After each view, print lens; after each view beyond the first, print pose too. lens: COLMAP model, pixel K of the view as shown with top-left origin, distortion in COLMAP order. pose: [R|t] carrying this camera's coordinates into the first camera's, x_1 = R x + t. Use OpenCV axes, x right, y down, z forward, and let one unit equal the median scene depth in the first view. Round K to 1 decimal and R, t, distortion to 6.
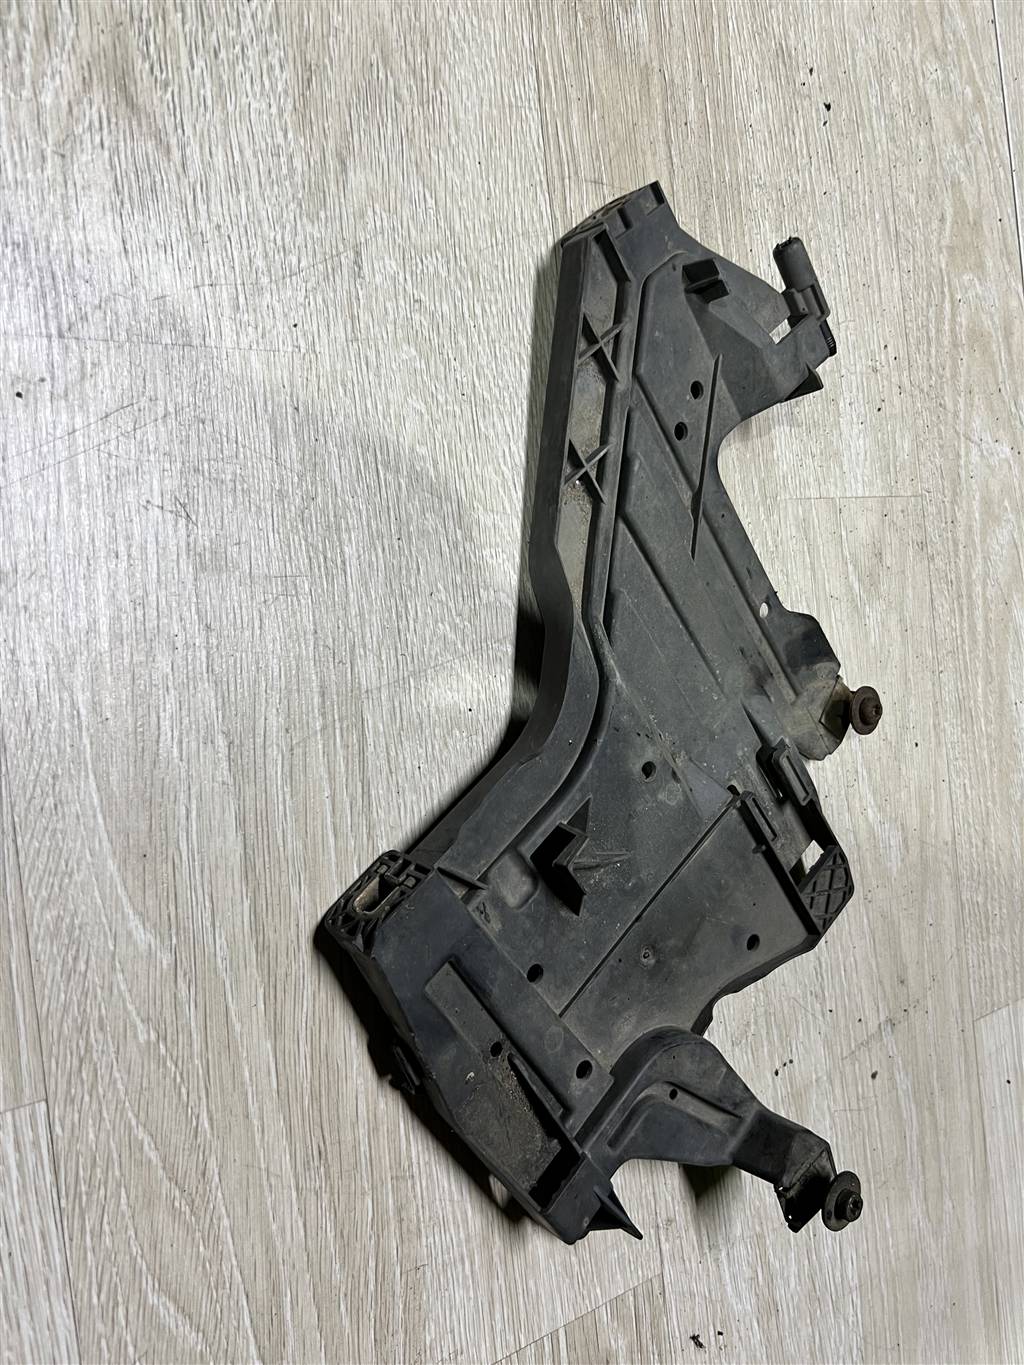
lens RADIAL K [[1047.4, 0, 506.7], [0, 1047.4, 676.6], [0, 0, 1]] dist [0.009202, -0.021248]
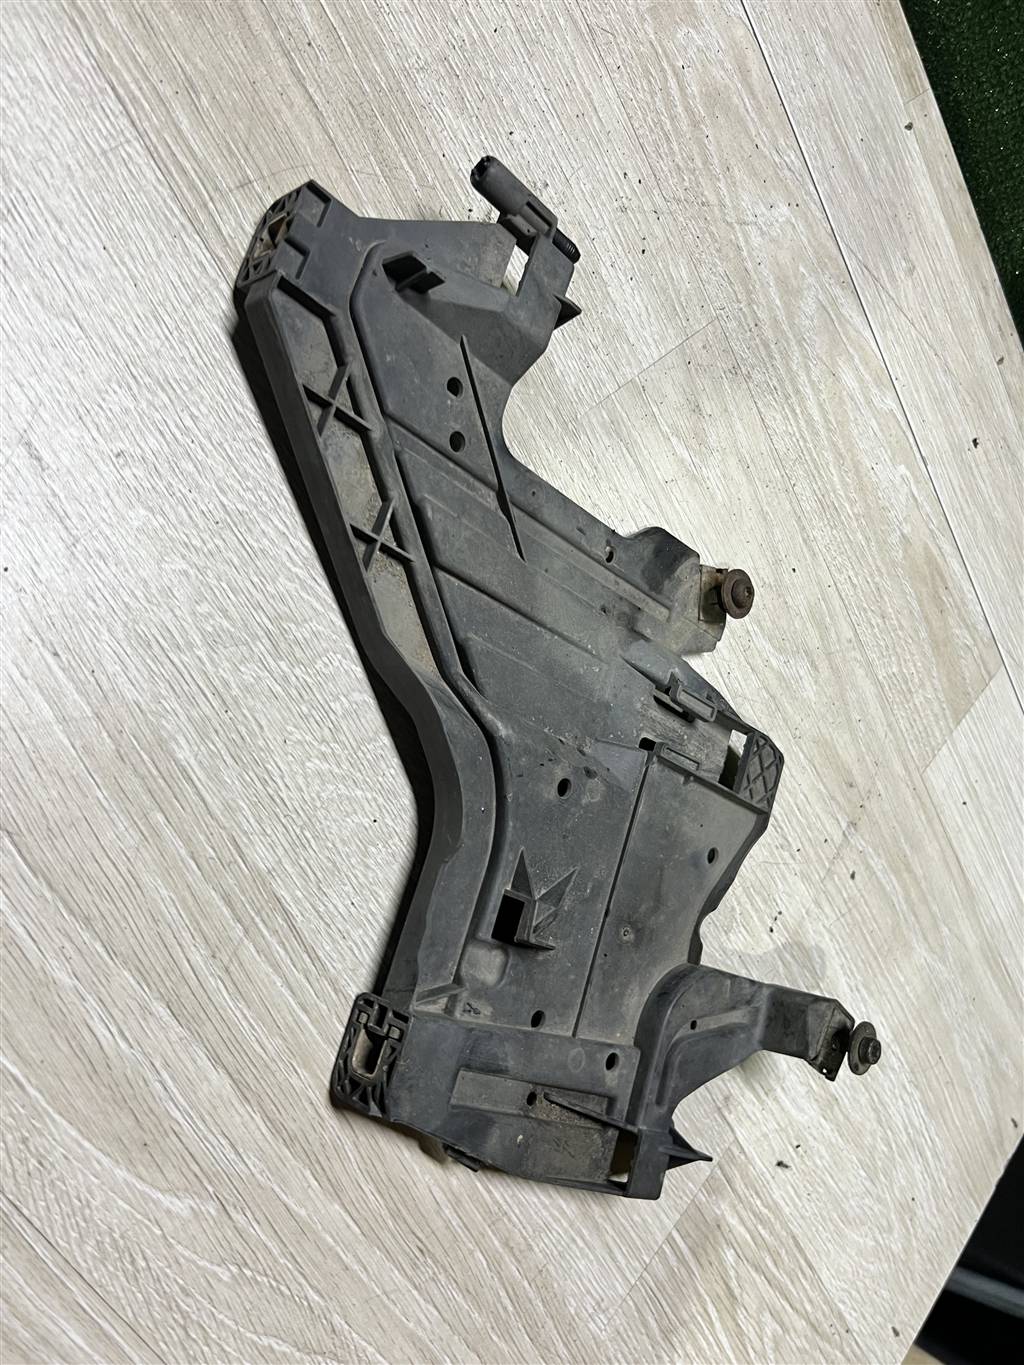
lens RADIAL K [[1047.4, 0, 516.2], [0, 1047.4, 679.3], [0, 0, 1]] dist [0.009202, -0.021248]
pose [[0.914345, -0.404303, 0.022648, 0.113628], [0.380974, 0.877844, 0.290257, -0.307067], [-0.137233, -0.256766, 0.956681, 0.080169]]
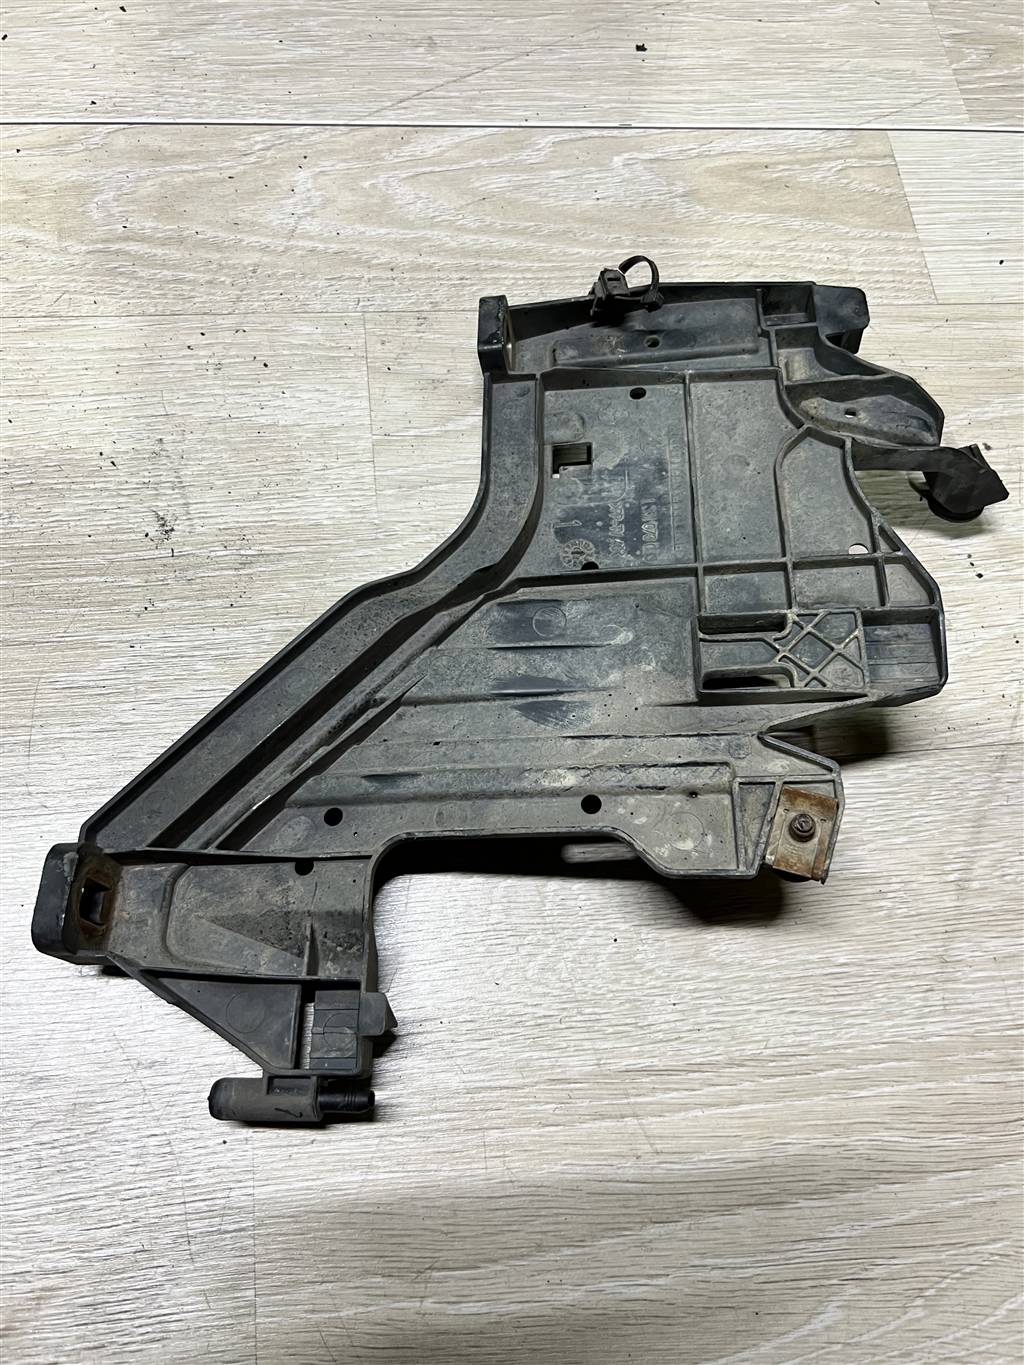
lens RADIAL K [[1047.4, 0, 514.1], [0, 1047.4, 669.7], [0, 0, 1]] dist [0.009202, -0.021248]
pose [[0.077127, -0.978318, -0.192212, 0.380465], [0.990545, 0.053250, 0.126435, -0.192404], [-0.113458, -0.200146, 0.973175, 0.107088]]
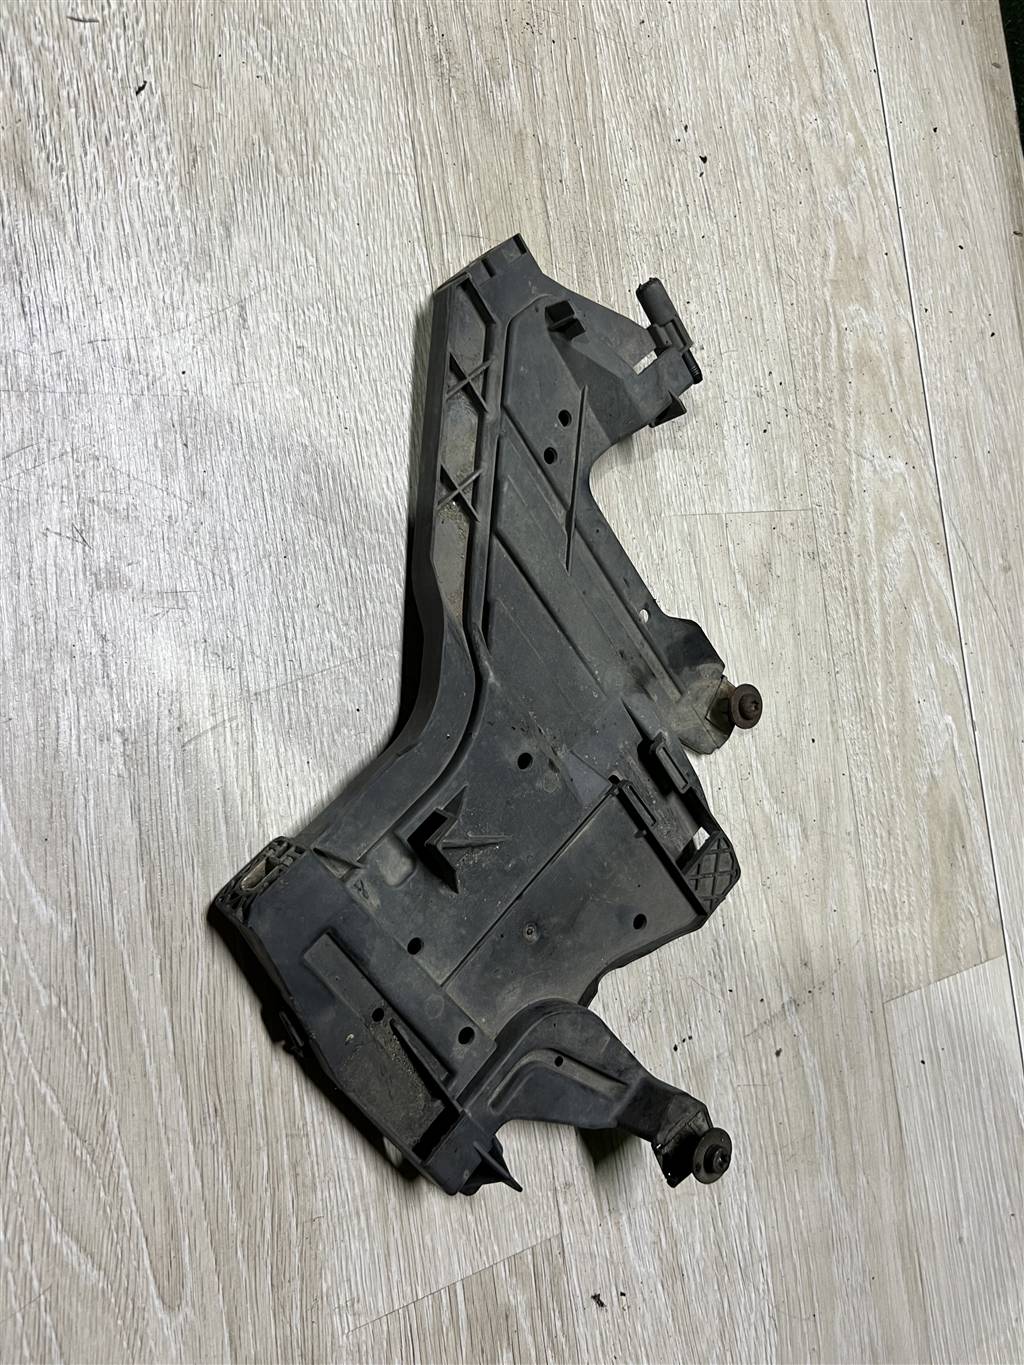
lens RADIAL K [[1047.4, 0, 525.1], [0, 1047.4, 676.1], [0, 0, 1]] dist [0.009202, -0.021248]
pose [[0.999297, -0.029350, -0.023324, 0.164228], [0.028422, 0.998828, -0.039167, 0.043181], [0.024446, 0.038476, 0.998960, -0.100222]]
